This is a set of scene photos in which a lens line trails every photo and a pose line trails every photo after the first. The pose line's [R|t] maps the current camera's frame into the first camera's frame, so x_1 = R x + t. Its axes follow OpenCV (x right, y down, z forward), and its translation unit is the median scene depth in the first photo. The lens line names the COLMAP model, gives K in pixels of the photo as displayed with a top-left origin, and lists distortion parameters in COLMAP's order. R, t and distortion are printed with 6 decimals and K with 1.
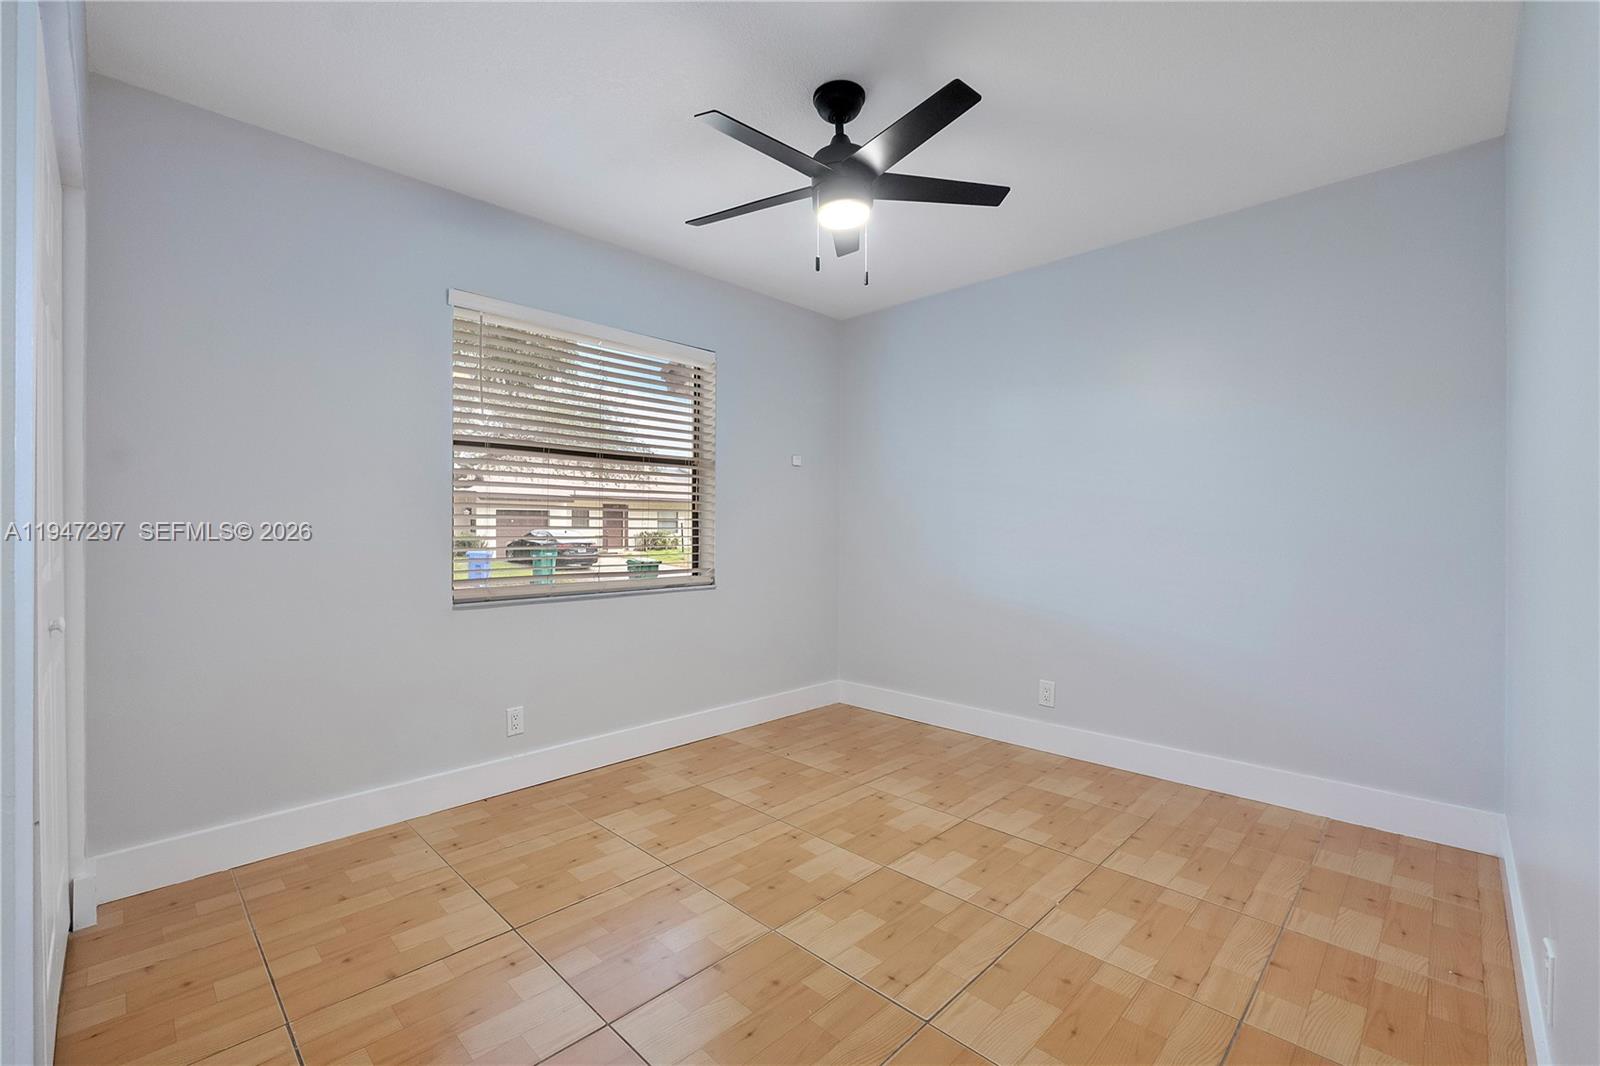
lens RADIAL K [[677.7, 0, 797.3], [0, 677.7, 532.2], [0, 0, 1]] dist [-0.004897, -0.000842]
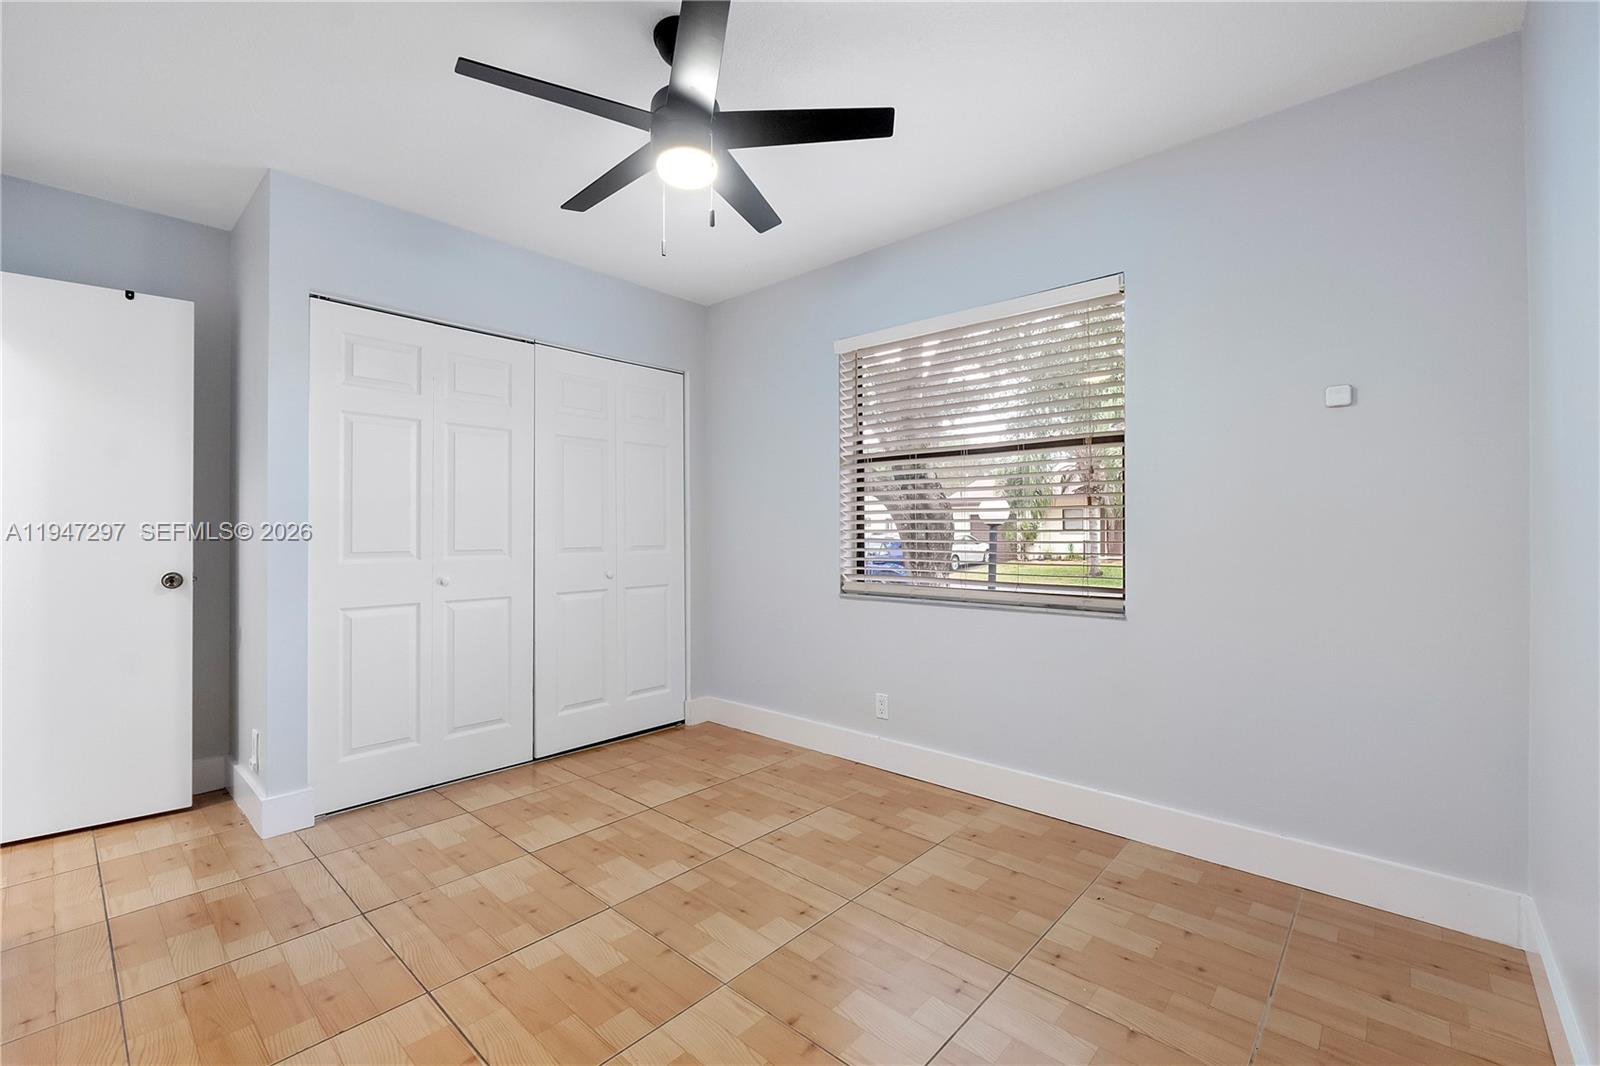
lens RADIAL K [[677.7, 0, 797.6], [0, 677.7, 530.7], [0, 0, 1]] dist [-0.004897, -0.000842]
pose [[0.048441, -0.003694, -0.998819, 0.691770], [-0.004101, 0.999984, -0.003898, -0.002665], [0.998818, 0.004285, 0.048425, 0.819059]]
